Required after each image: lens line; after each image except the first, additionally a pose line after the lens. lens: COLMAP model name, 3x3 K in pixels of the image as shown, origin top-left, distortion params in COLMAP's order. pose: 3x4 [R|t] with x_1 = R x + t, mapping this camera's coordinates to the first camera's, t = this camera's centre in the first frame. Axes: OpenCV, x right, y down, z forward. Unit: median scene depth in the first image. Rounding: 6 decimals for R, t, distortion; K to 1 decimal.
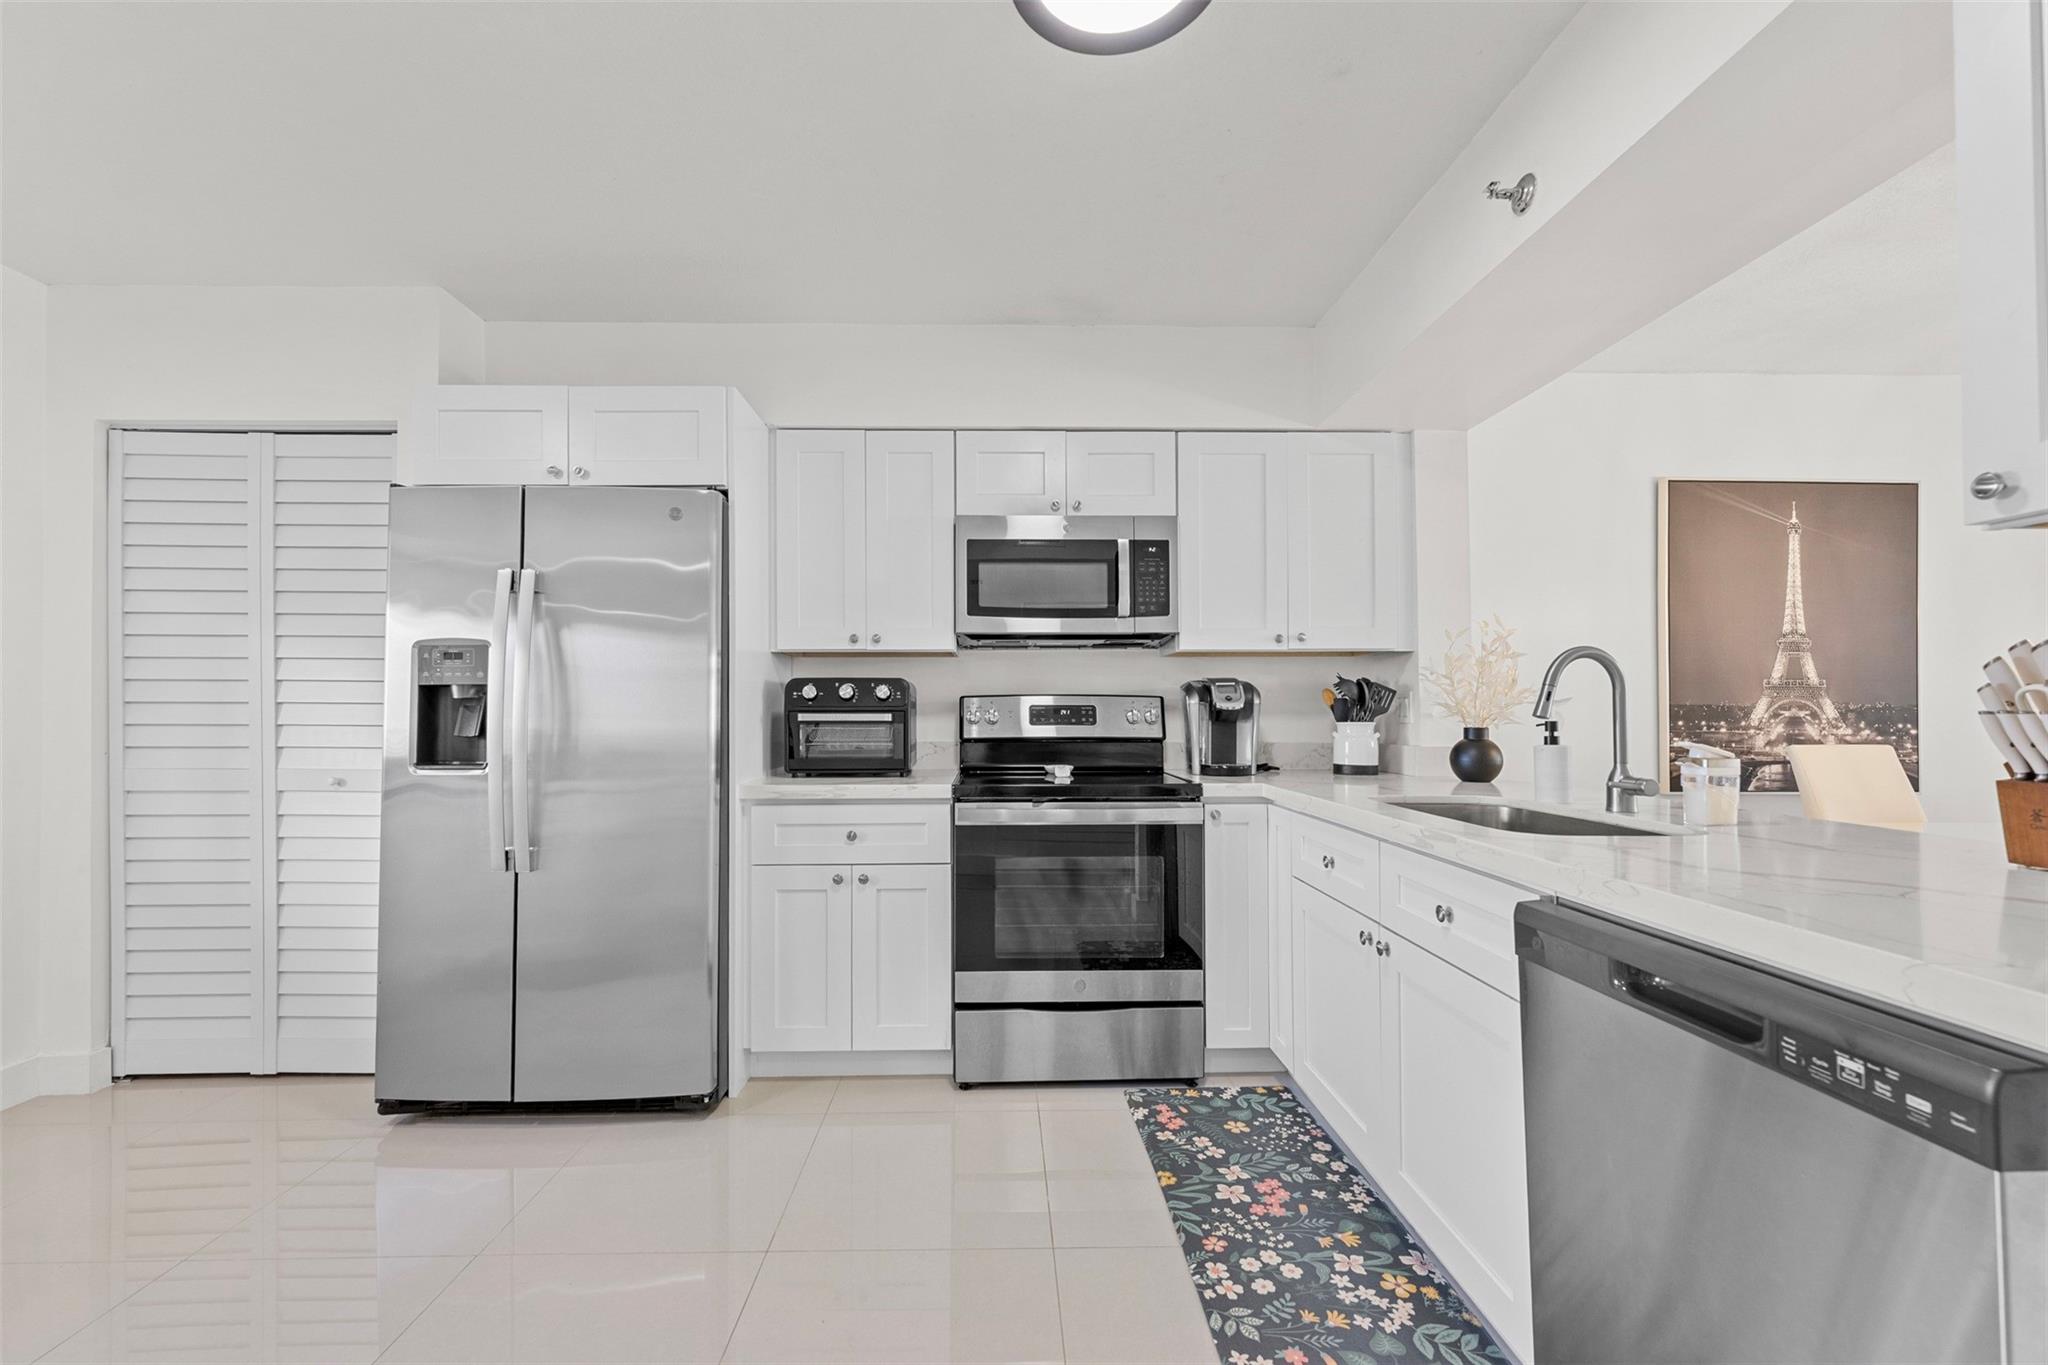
lens RADIAL K [[833.3, 0, 1020.7], [0, 833.3, 701.9], [0, 0, 1]] dist [-0.002822, -0.000025]
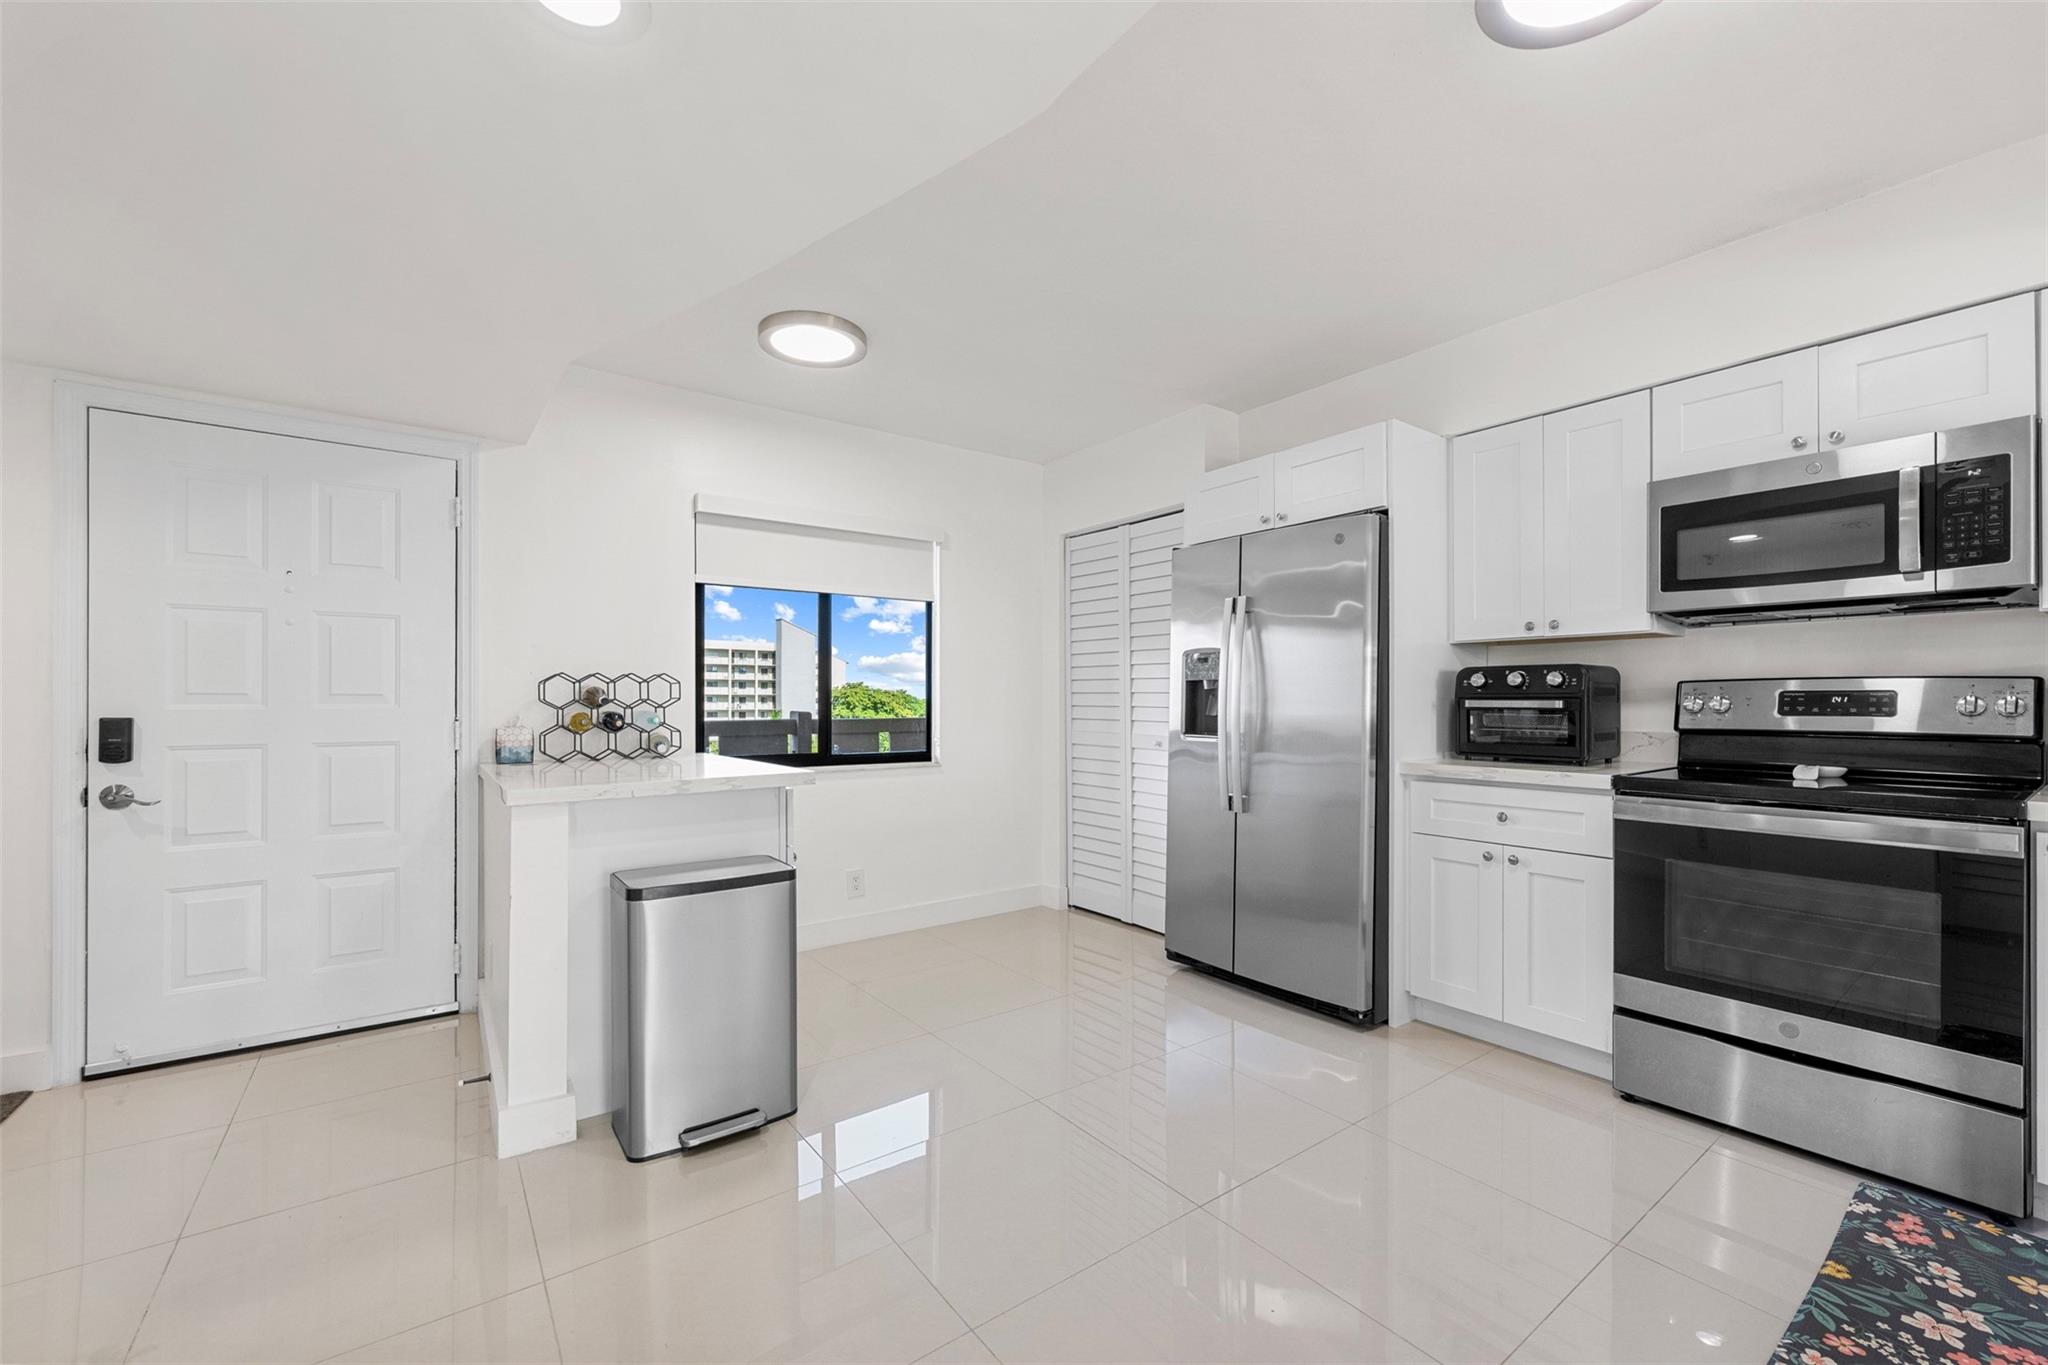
lens RADIAL K [[833.3, 0, 1020.7], [0, 833.3, 701.9], [0, 0, 1]] dist [-0.002822, -0.000025]
pose [[0.568977, 0.003699, -0.822345, 0.317233], [0.007784, 0.999921, 0.009883, 0.000970], [0.822317, -0.012024, 0.568903, -0.092116]]
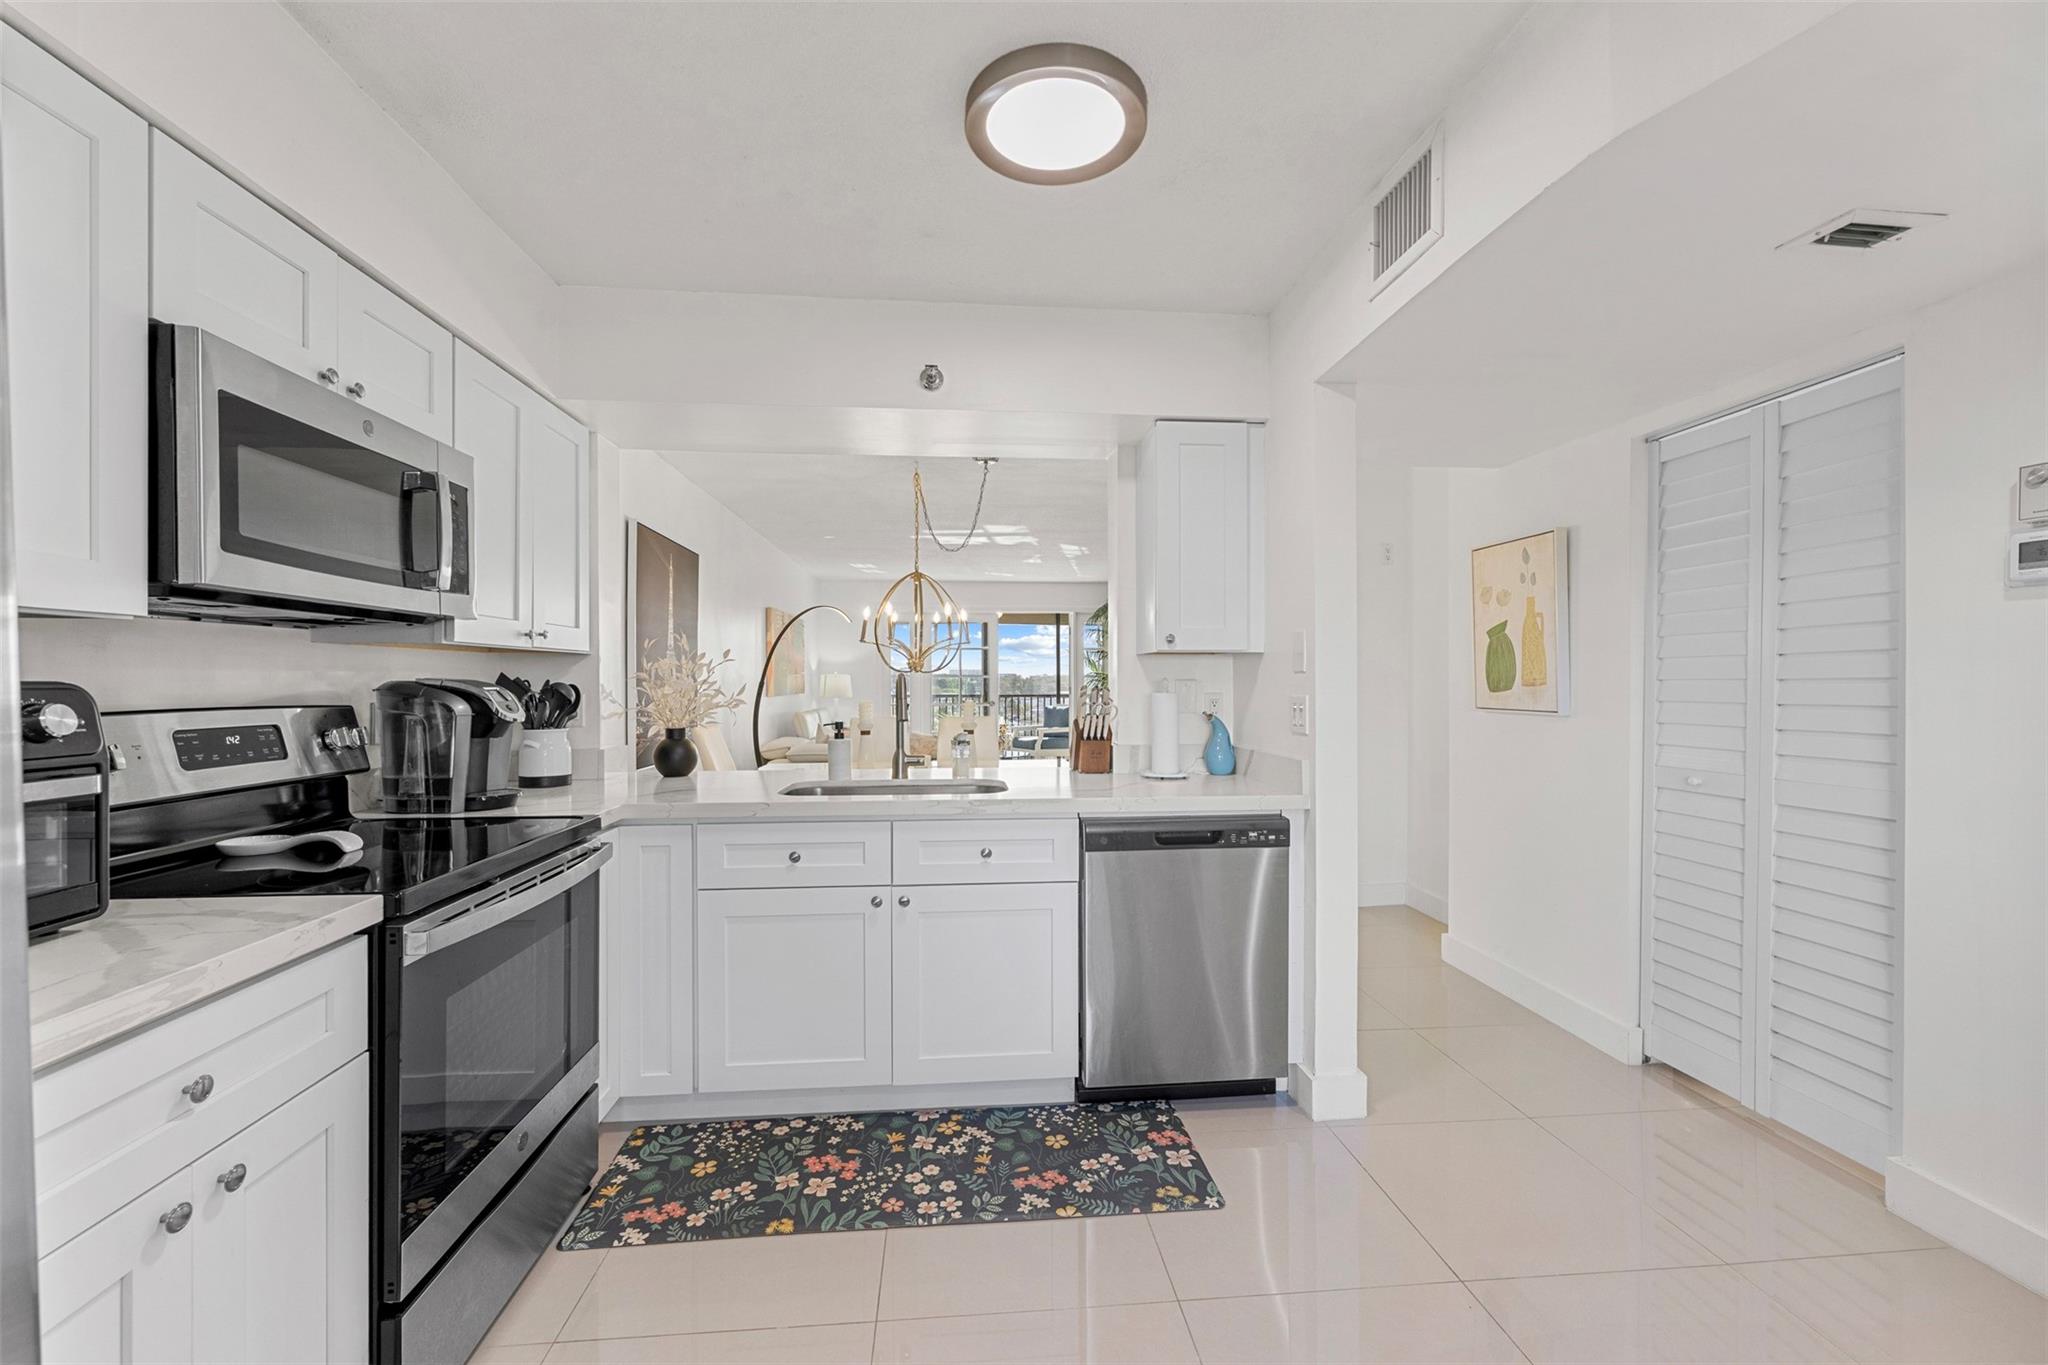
lens RADIAL K [[809.8, 0, 1024.0], [0, 809.8, 682.5], [0, 0, 1]] dist [-0.000629, -0.000096]
pose [[-0.063672, 0.002807, 0.997967, -0.621312], [-0.010637, 0.999937, -0.003491, -0.035128], [-0.997914, -0.010838, -0.063638, 0.646136]]
